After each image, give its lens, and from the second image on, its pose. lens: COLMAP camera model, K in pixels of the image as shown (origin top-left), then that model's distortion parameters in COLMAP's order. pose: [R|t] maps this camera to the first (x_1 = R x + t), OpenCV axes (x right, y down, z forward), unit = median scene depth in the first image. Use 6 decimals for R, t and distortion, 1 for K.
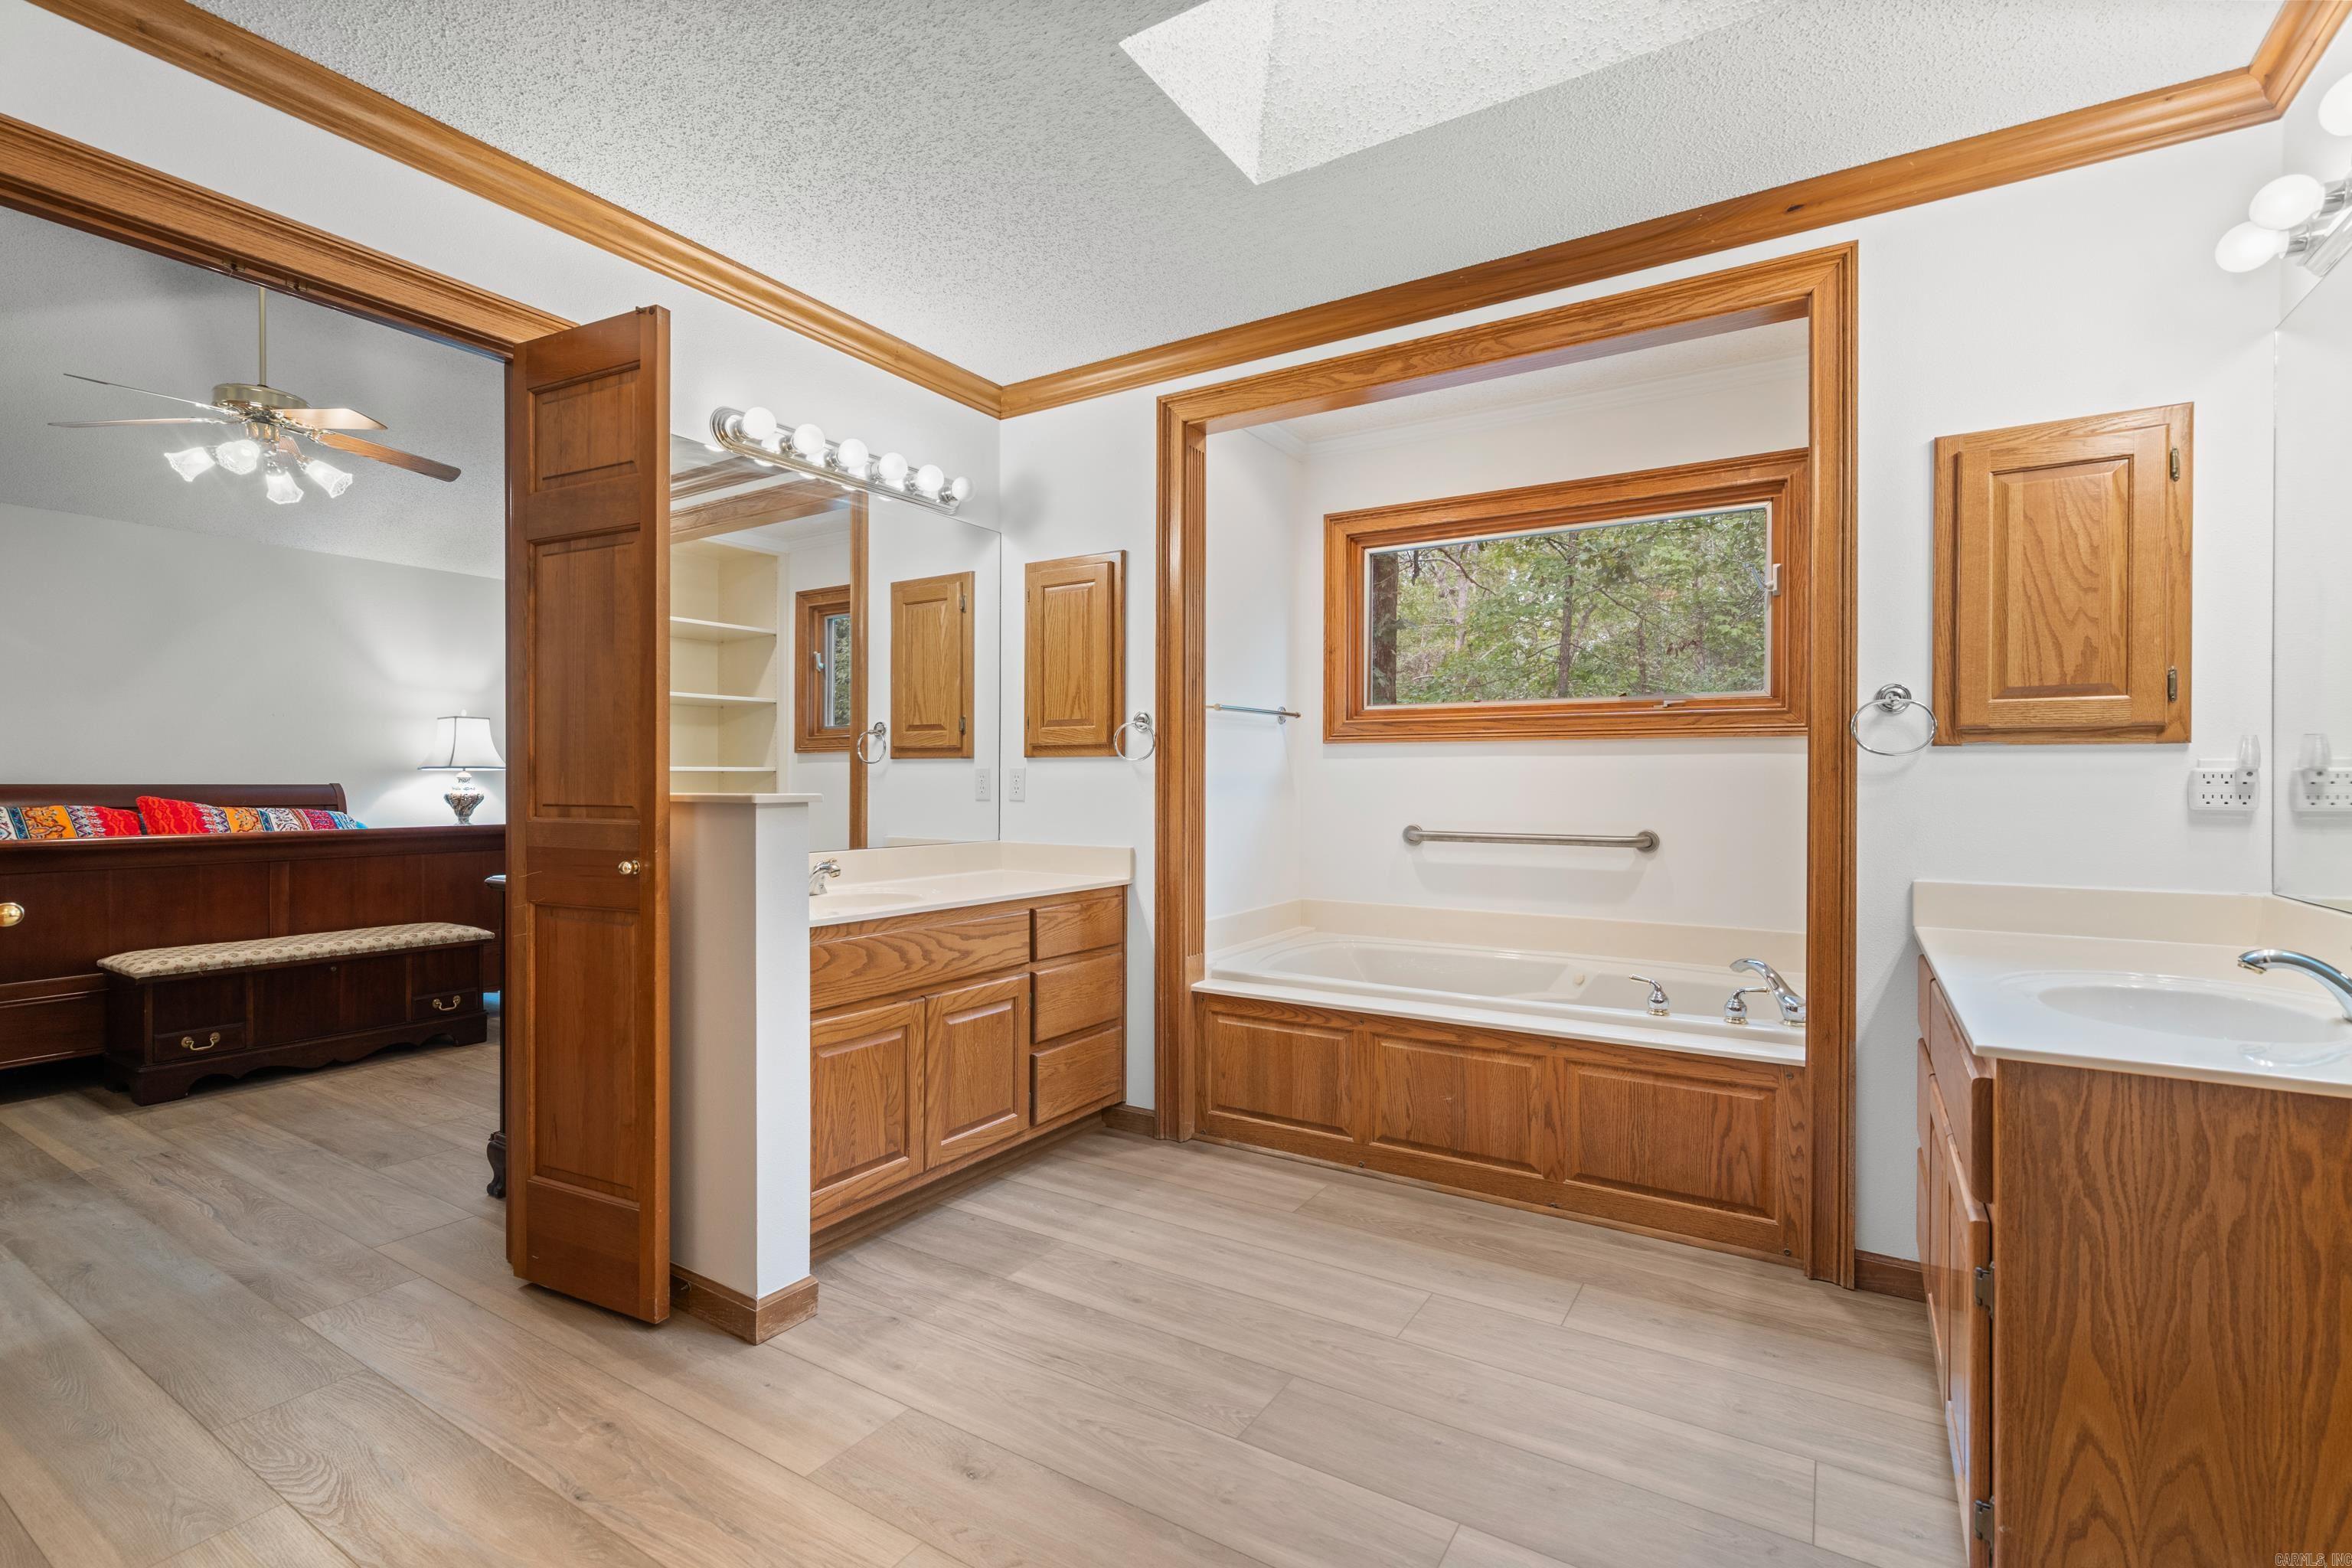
lens RADIAL K [[1066.4, 0, 1164.3], [0, 1066.4, 783.4], [0, 0, 1]] dist [-0.005223, 0.002412]
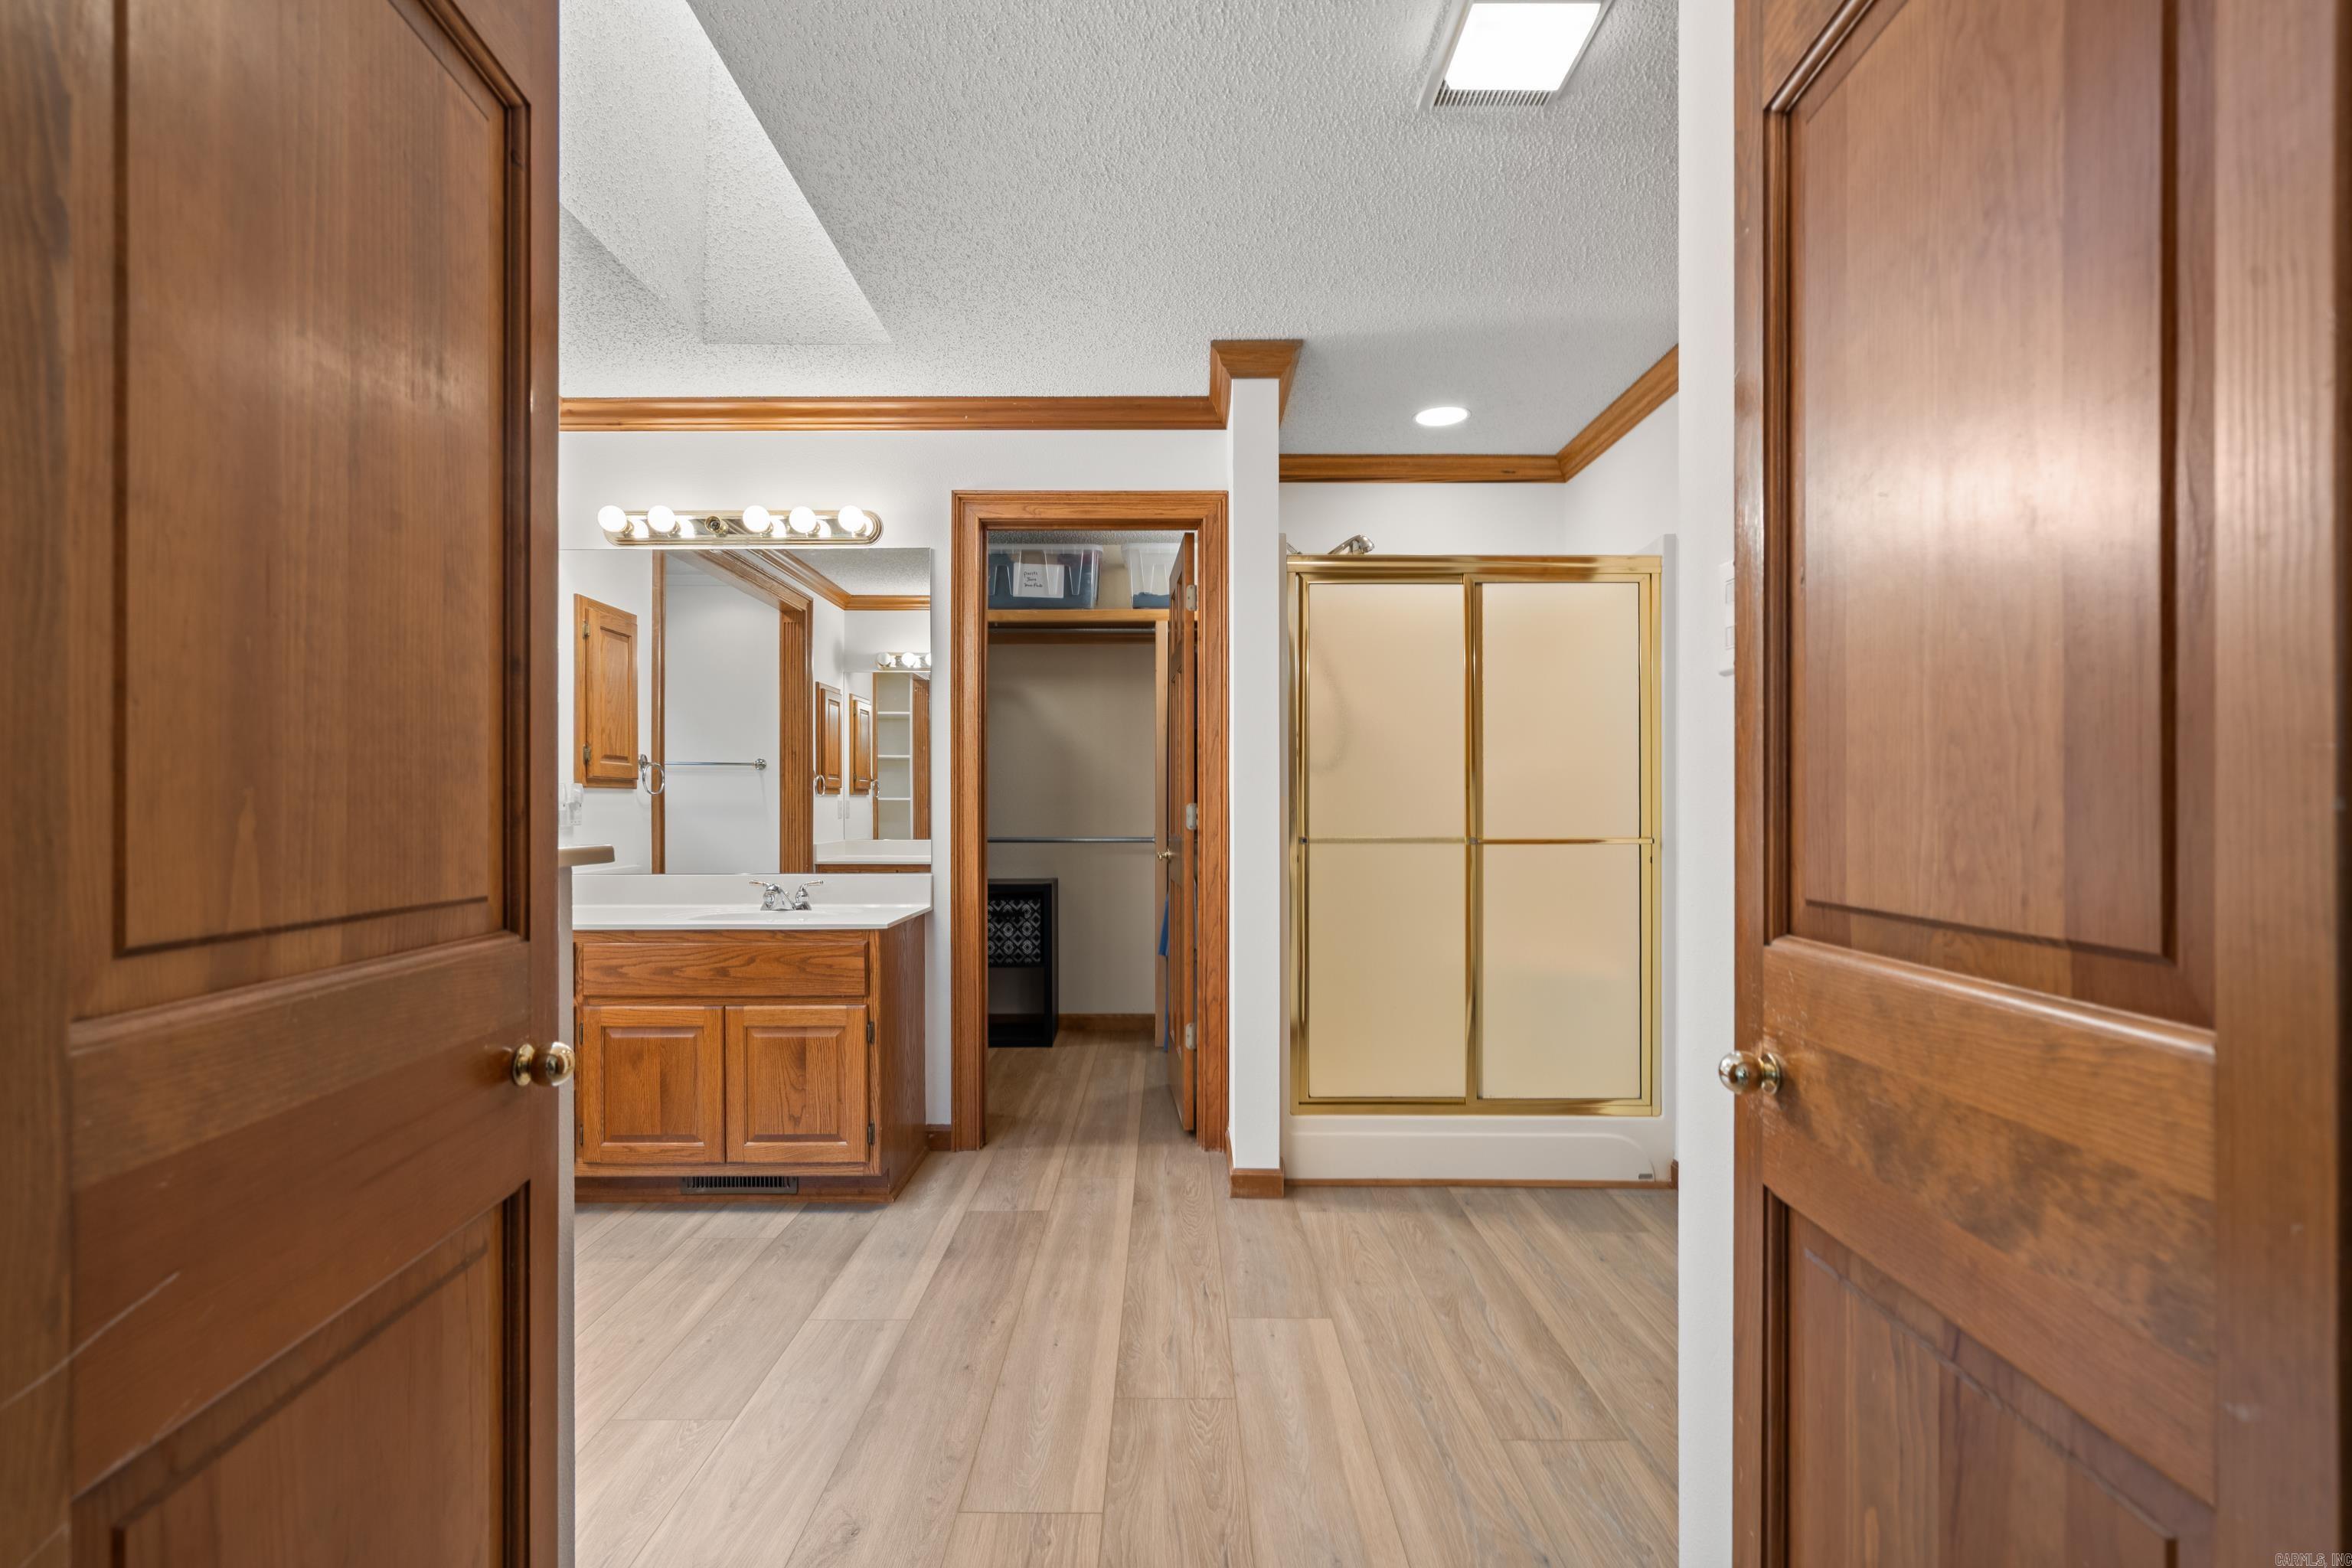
lens RADIAL K [[1066.4, 0, 1154.7], [0, 1066.4, 816.2], [0, 0, 1]] dist [-0.005223, 0.002412]
pose [[-0.532115, -0.006572, 0.846646, -0.689923], [-0.000588, 0.999973, 0.007392, -0.003799], [-0.846672, 0.003435, -0.532105, 0.785728]]
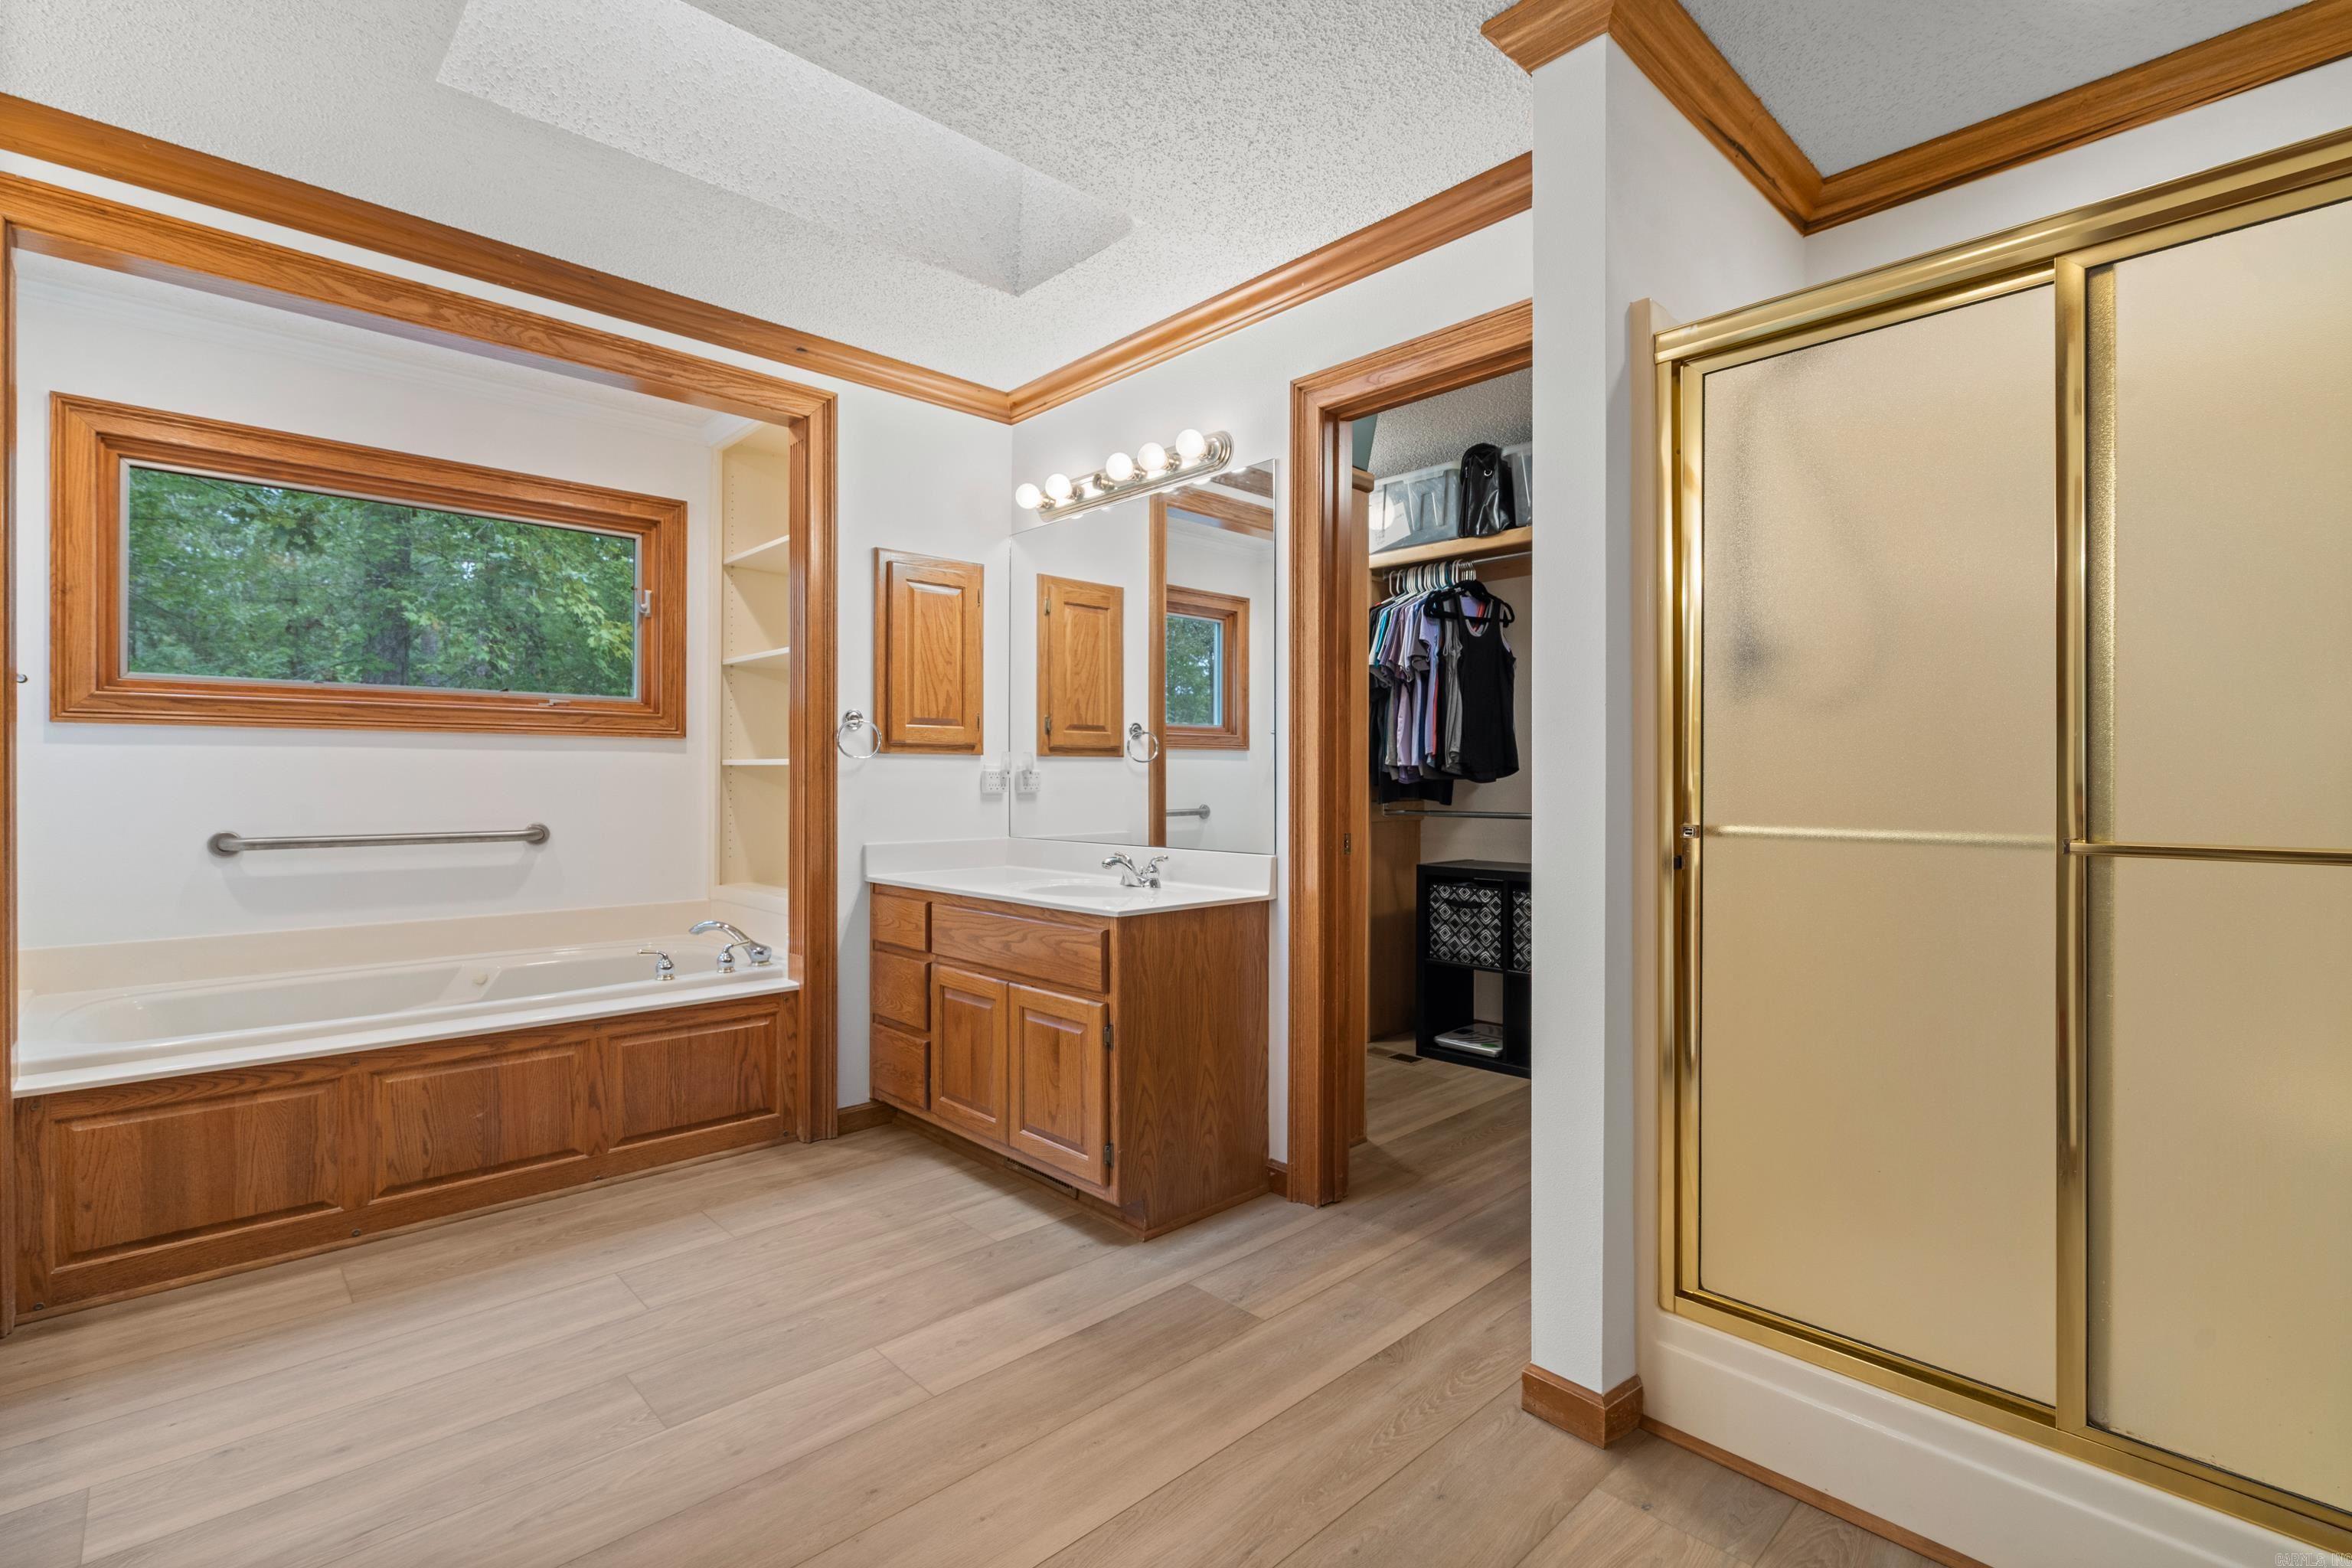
lens RADIAL K [[1066.4, 0, 1170.3], [0, 1066.4, 778.7], [0, 0, 1]] dist [-0.005223, 0.002412]
pose [[0.247725, -0.003247, 0.968825, -0.511101], [0.000358, 0.999995, 0.003260, -0.003355], [-0.968830, -0.000461, 0.247725, 0.186044]]
